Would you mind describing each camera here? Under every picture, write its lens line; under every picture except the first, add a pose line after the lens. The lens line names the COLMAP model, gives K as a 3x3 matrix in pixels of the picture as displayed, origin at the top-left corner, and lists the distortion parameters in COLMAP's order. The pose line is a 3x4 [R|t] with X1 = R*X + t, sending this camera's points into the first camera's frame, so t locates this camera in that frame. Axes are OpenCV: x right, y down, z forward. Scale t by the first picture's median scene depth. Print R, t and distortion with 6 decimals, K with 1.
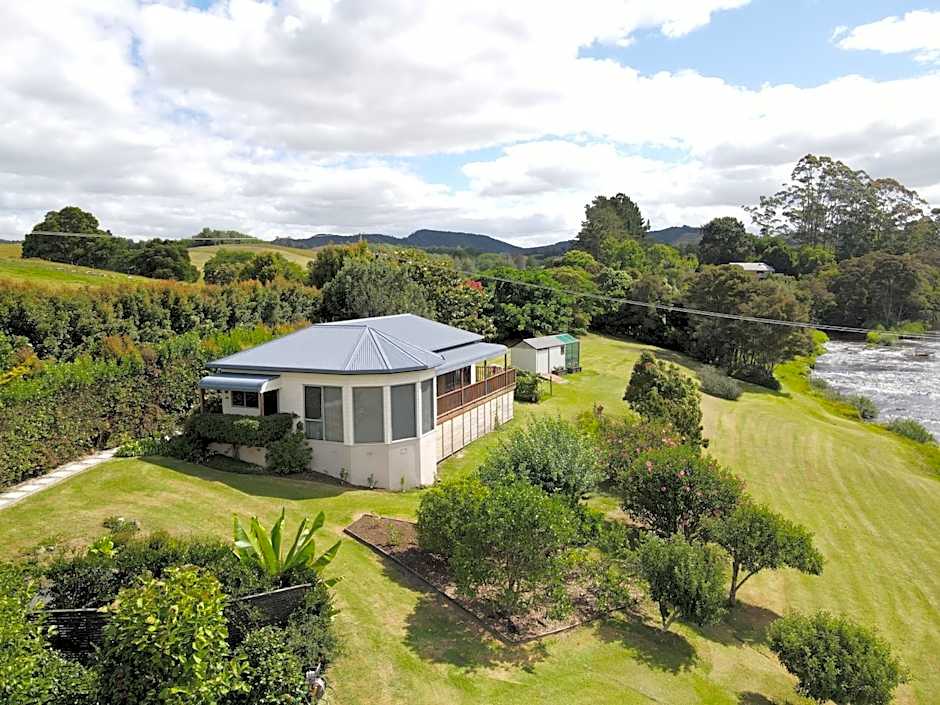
lens RADIAL K [[699.6, 0, 470.0], [0, 699.6, 352.5], [0, 0, 1]] dist [0.046350, 0.001532]
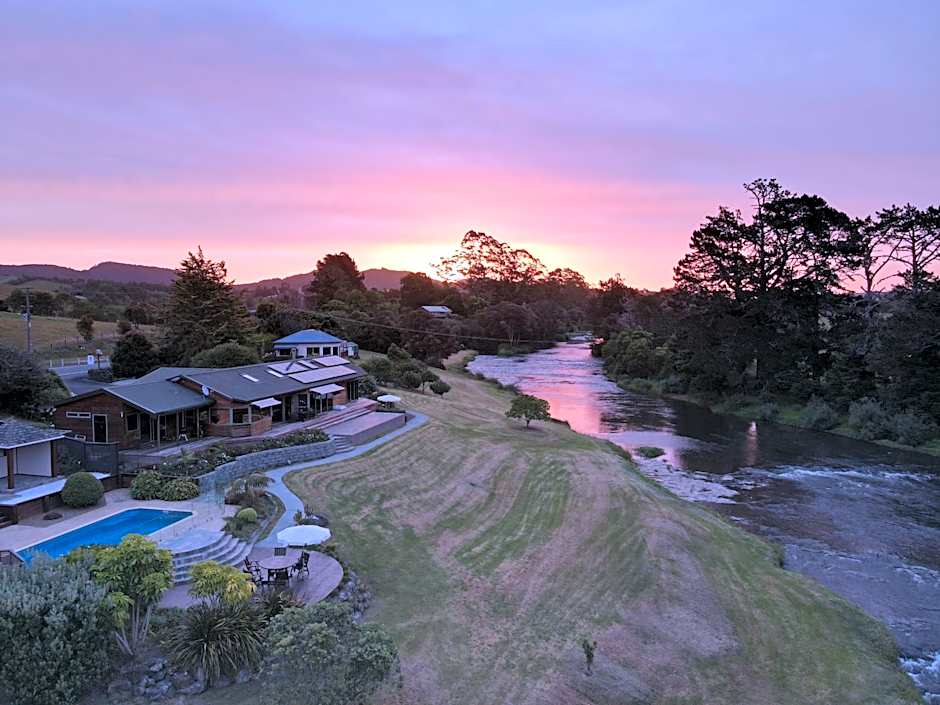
lens RADIAL K [[699.6, 0, 470.0], [0, 699.6, 352.5], [0, 0, 1]] dist [0.046350, 0.001532]
pose [[0.914130, -0.016564, 0.405083, -0.094027], [0.038271, 0.998229, -0.045548, 0.027132], [-0.403611, 0.057140, 0.913145, -0.259473]]
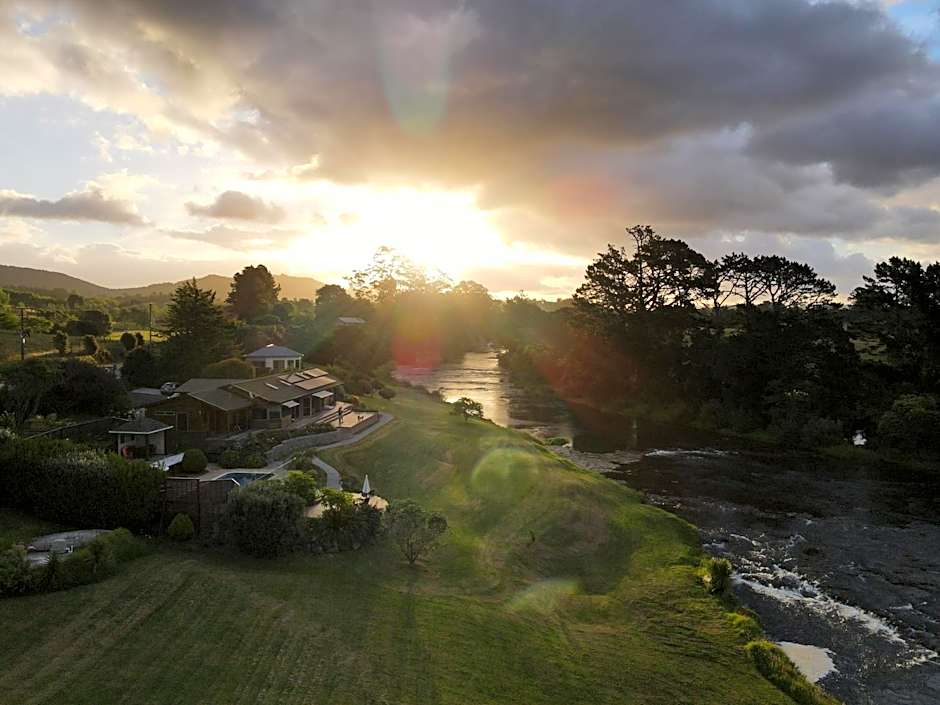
lens RADIAL K [[699.6, 0, 470.0], [0, 699.6, 352.5], [0, 0, 1]] dist [0.046350, 0.001532]
pose [[0.847493, -0.010589, 0.530701, -0.149672], [0.043980, 0.997764, -0.050324, 0.026892], [-0.528982, 0.065990, 0.846064, -0.321382]]
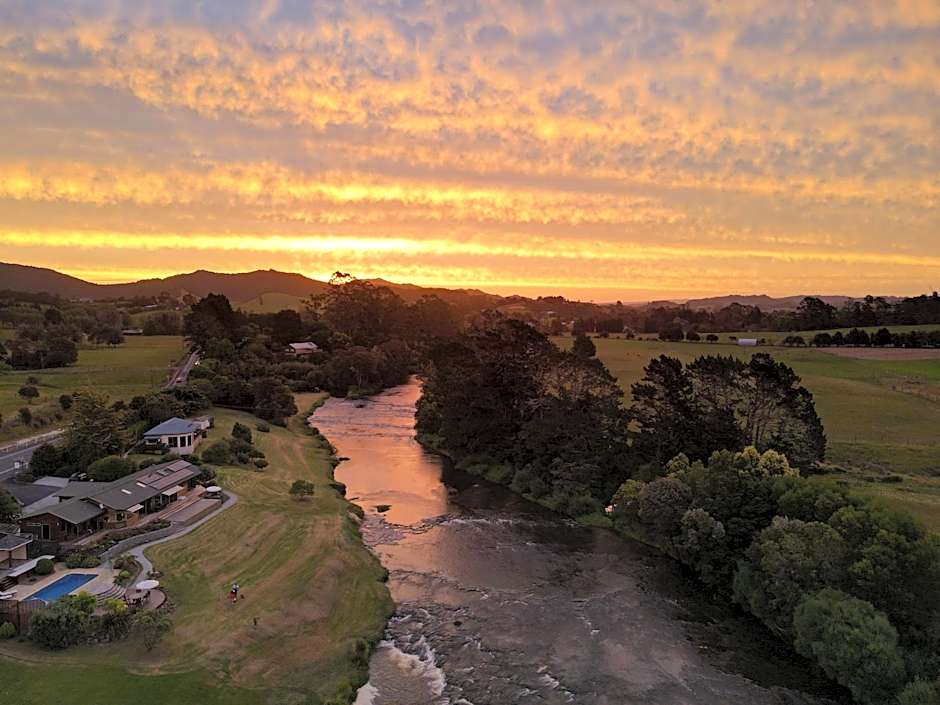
lens RADIAL K [[699.6, 0, 470.0], [0, 699.6, 352.5], [0, 0, 1]] dist [0.046350, 0.001532]
pose [[0.844357, -0.022658, 0.535302, -0.116042], [0.048226, 0.998264, -0.033816, -0.030140], [-0.533606, 0.054368, 0.843984, -0.471558]]
